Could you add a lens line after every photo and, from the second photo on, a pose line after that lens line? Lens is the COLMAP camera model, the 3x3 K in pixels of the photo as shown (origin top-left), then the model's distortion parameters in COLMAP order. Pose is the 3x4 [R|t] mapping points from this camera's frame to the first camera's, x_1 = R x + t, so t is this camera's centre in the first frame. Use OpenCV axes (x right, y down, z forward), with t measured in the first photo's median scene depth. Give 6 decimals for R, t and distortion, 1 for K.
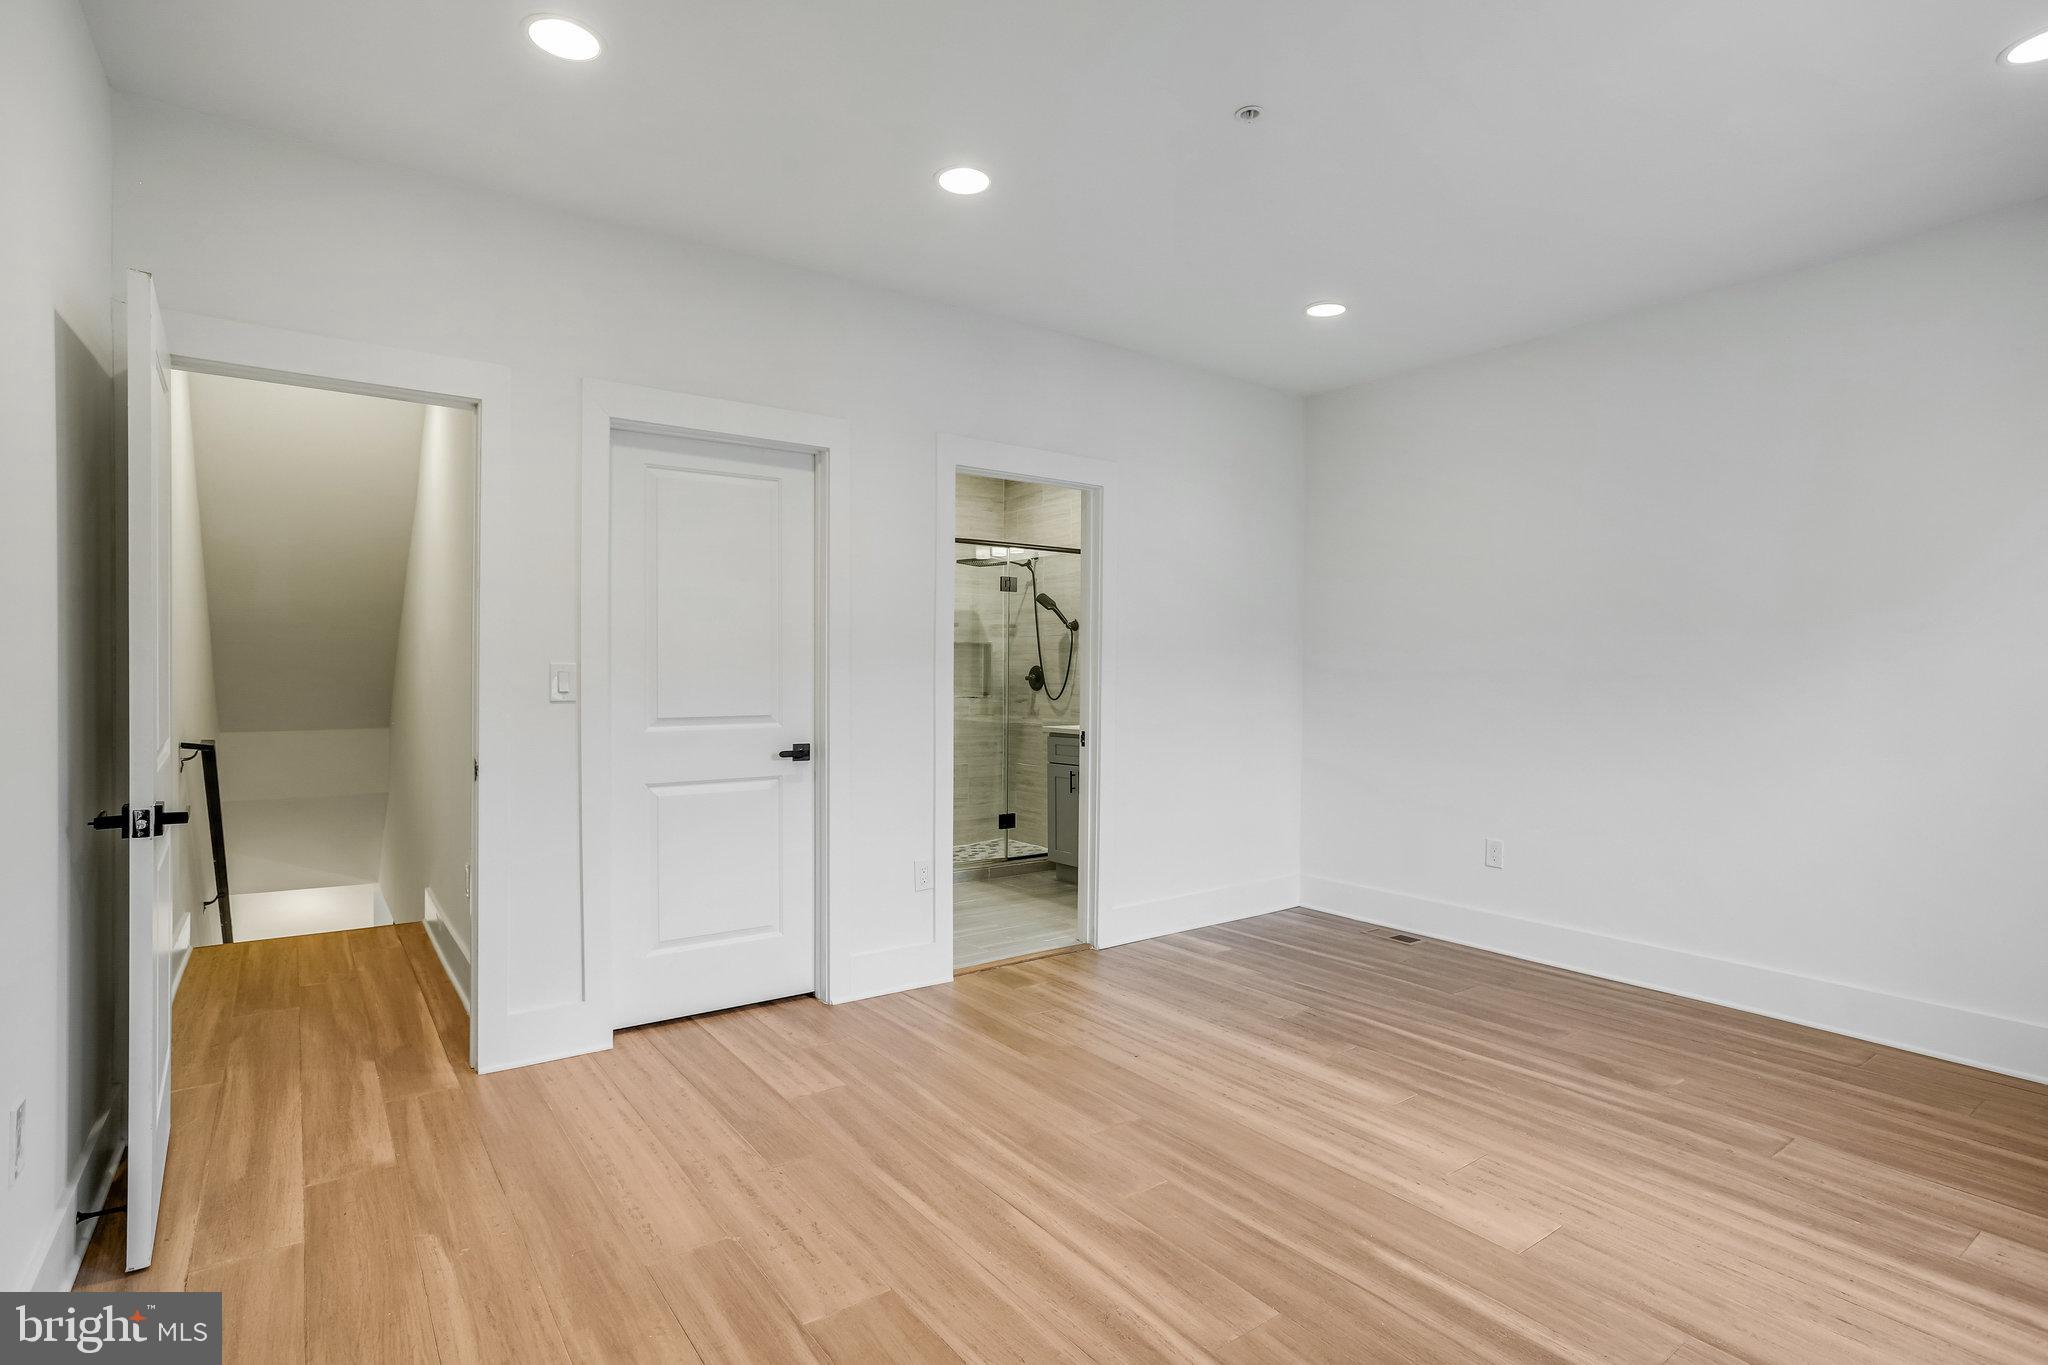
lens RADIAL K [[1019.9, 0, 1042.3], [0, 1019.9, 698.2], [0, 0, 1]] dist [-0.061248, 0.037631]
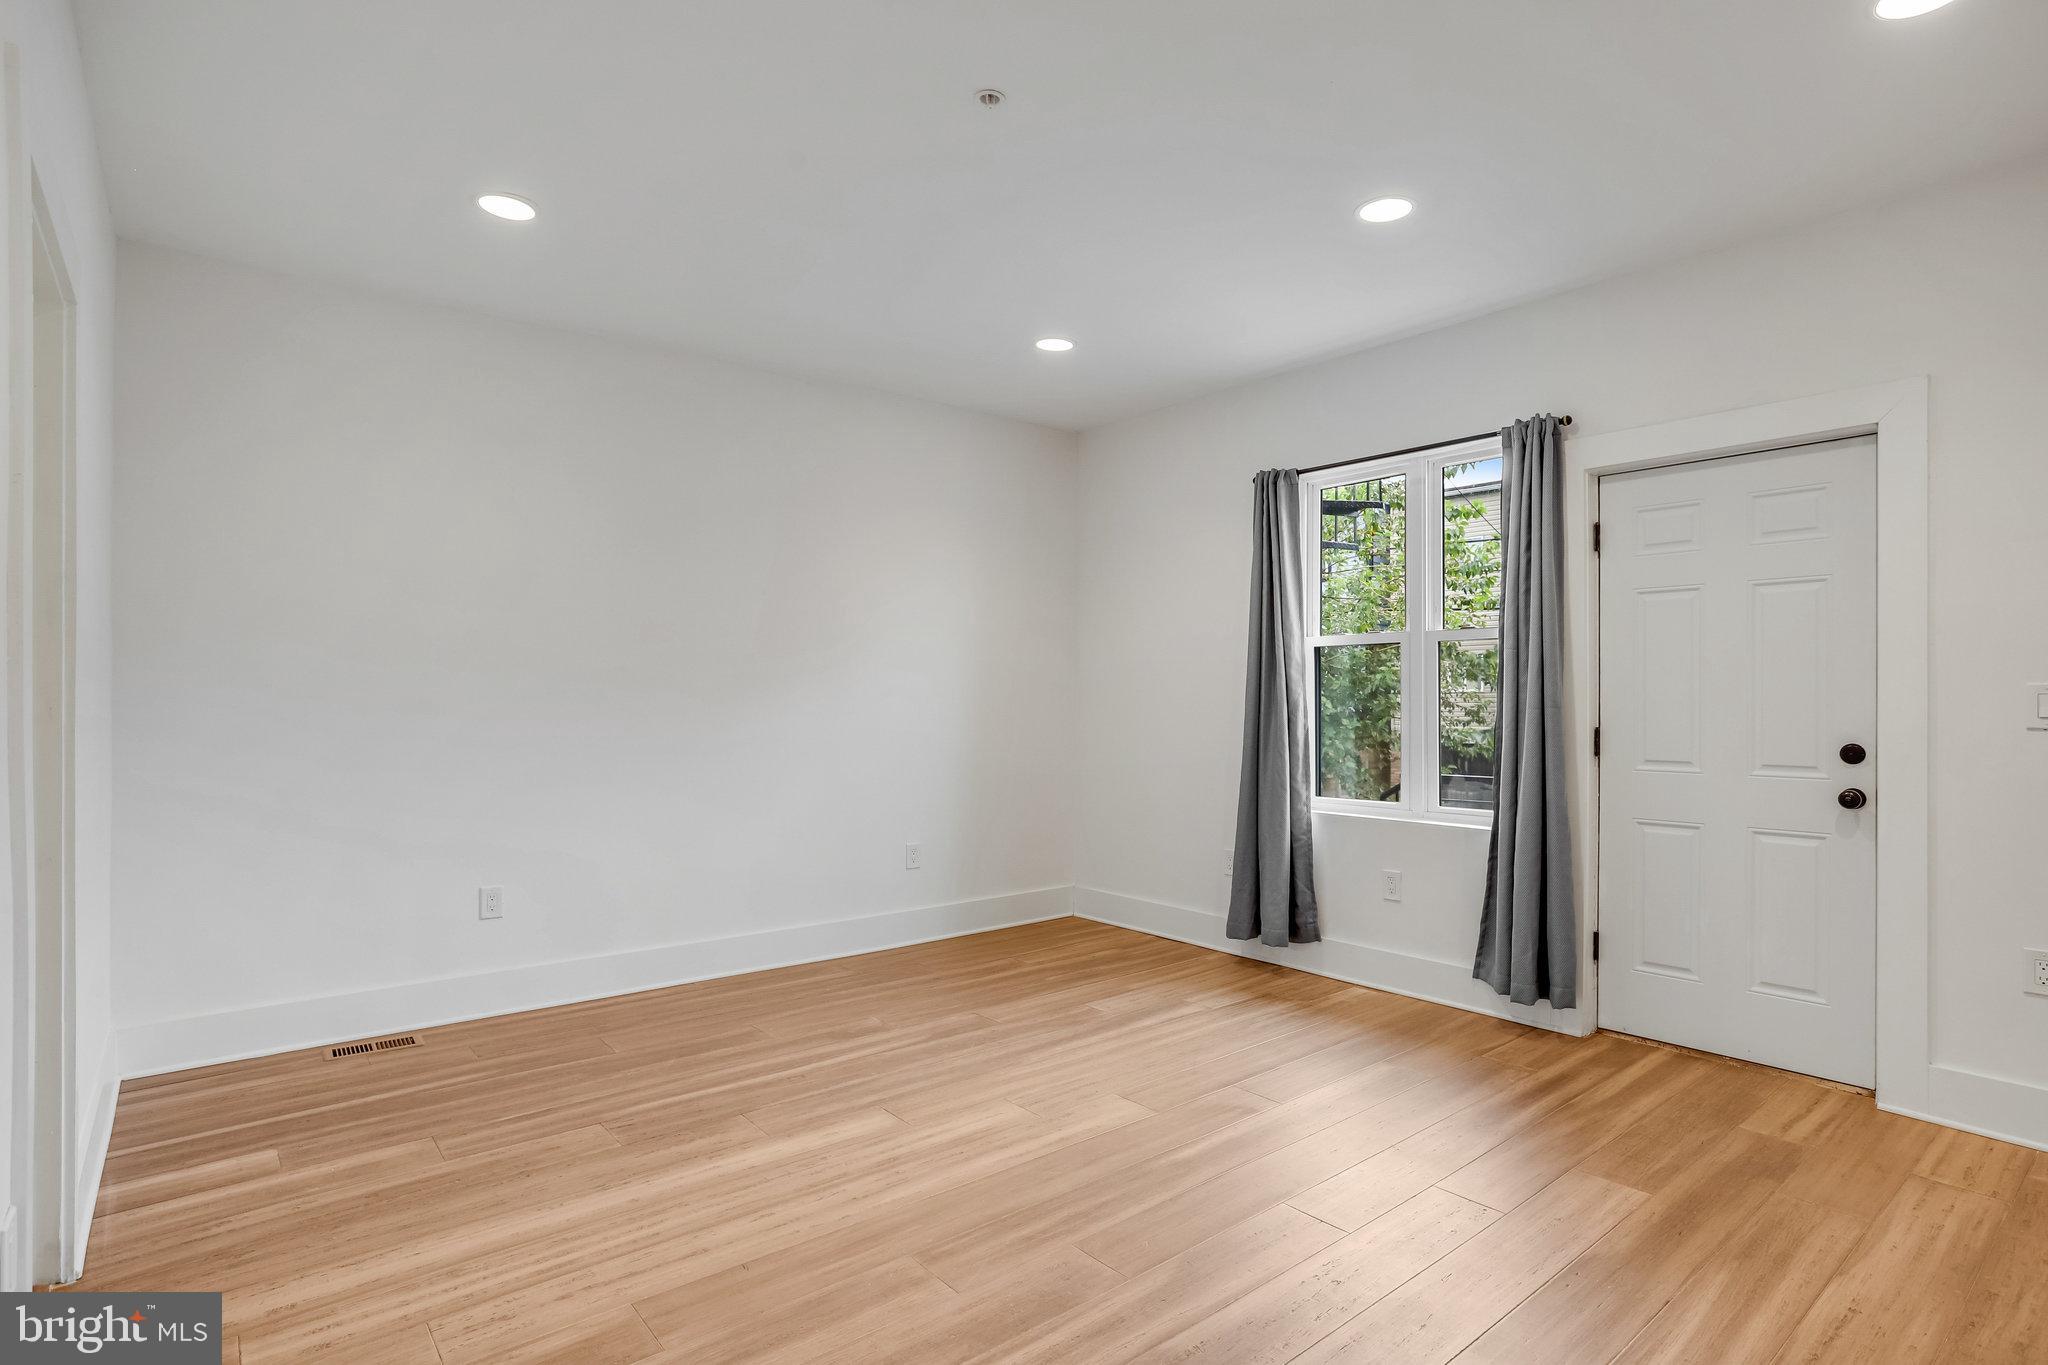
lens RADIAL K [[1019.9, 0, 1042.3], [0, 1019.9, 698.2], [0, 0, 1]] dist [-0.061248, 0.037631]
pose [[-0.050950, -0.008032, 0.998669, -0.476815], [0.024868, 0.999647, 0.009309, -0.015630], [-0.998392, 0.025309, -0.050732, 0.646648]]
